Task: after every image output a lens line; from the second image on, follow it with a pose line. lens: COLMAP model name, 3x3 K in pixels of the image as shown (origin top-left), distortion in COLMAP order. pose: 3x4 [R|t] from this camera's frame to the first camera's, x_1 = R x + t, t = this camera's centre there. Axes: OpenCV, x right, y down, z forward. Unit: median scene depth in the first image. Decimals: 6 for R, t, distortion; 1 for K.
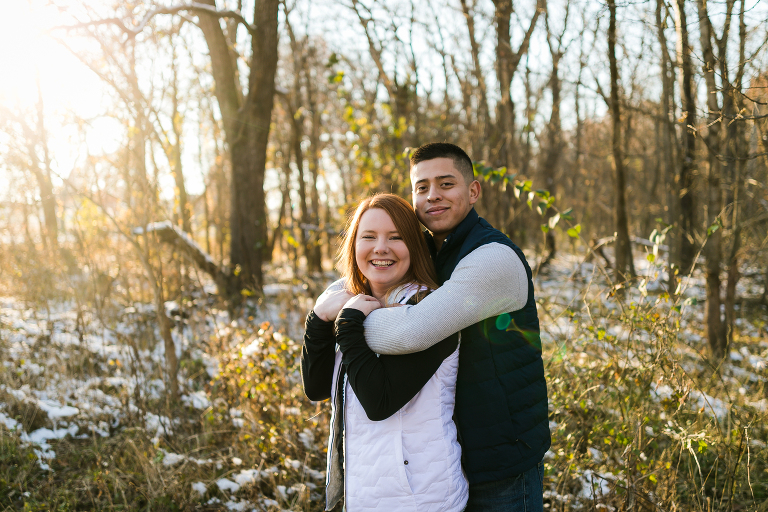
lens RADIAL K [[755.8, 0, 384.0], [0, 755.8, 256.0], [0, 0, 1]] dist [0.009854, -0.001146]
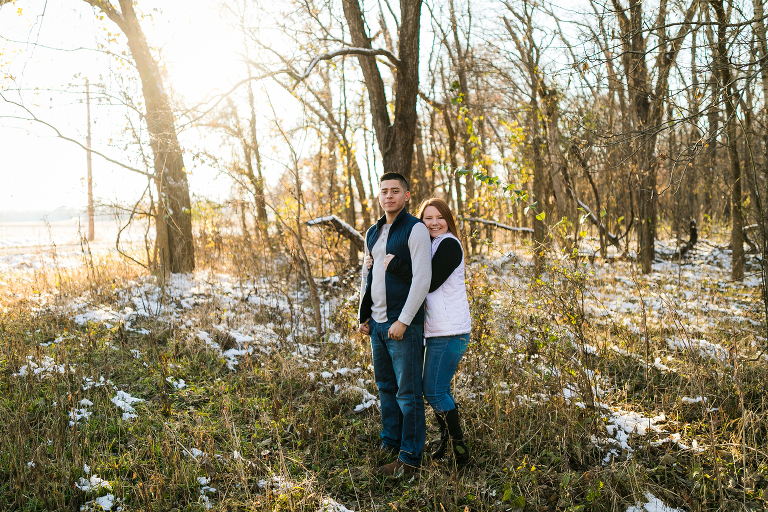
lens RADIAL K [[708.8, 0, 384.0], [0, 708.8, 256.0], [0, 0, 1]] dist [0.003083, 0.002567]
pose [[0.967185, -0.000500, -0.254073, 0.129838], [0.004085, 0.999899, 0.013584, 0.010616], [0.254041, -0.014176, 0.967090, -0.193273]]
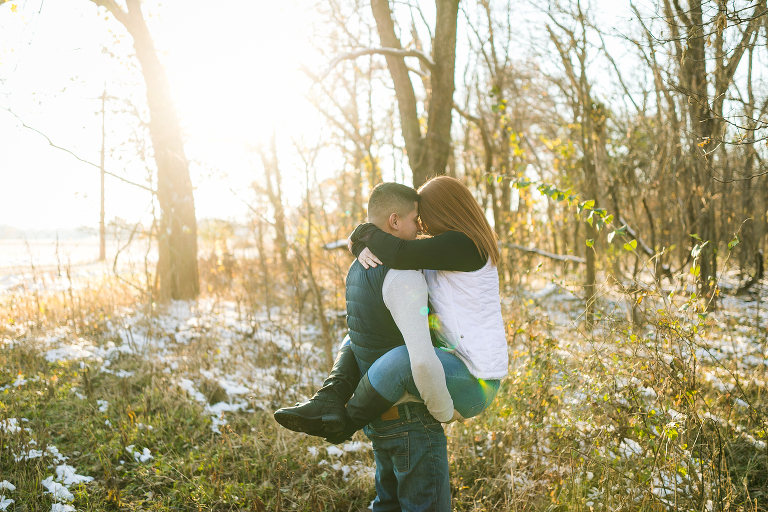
lens RADIAL K [[735.0, 0, 384.0], [0, 735.0, 256.0], [0, 0, 1]] dist [0.005758, 0.000981]
pose [[0.957002, 0.008393, -0.289958, 0.091794], [-0.015069, 0.999670, -0.020797, 0.004081], [0.289688, 0.024272, 0.956813, -0.054442]]
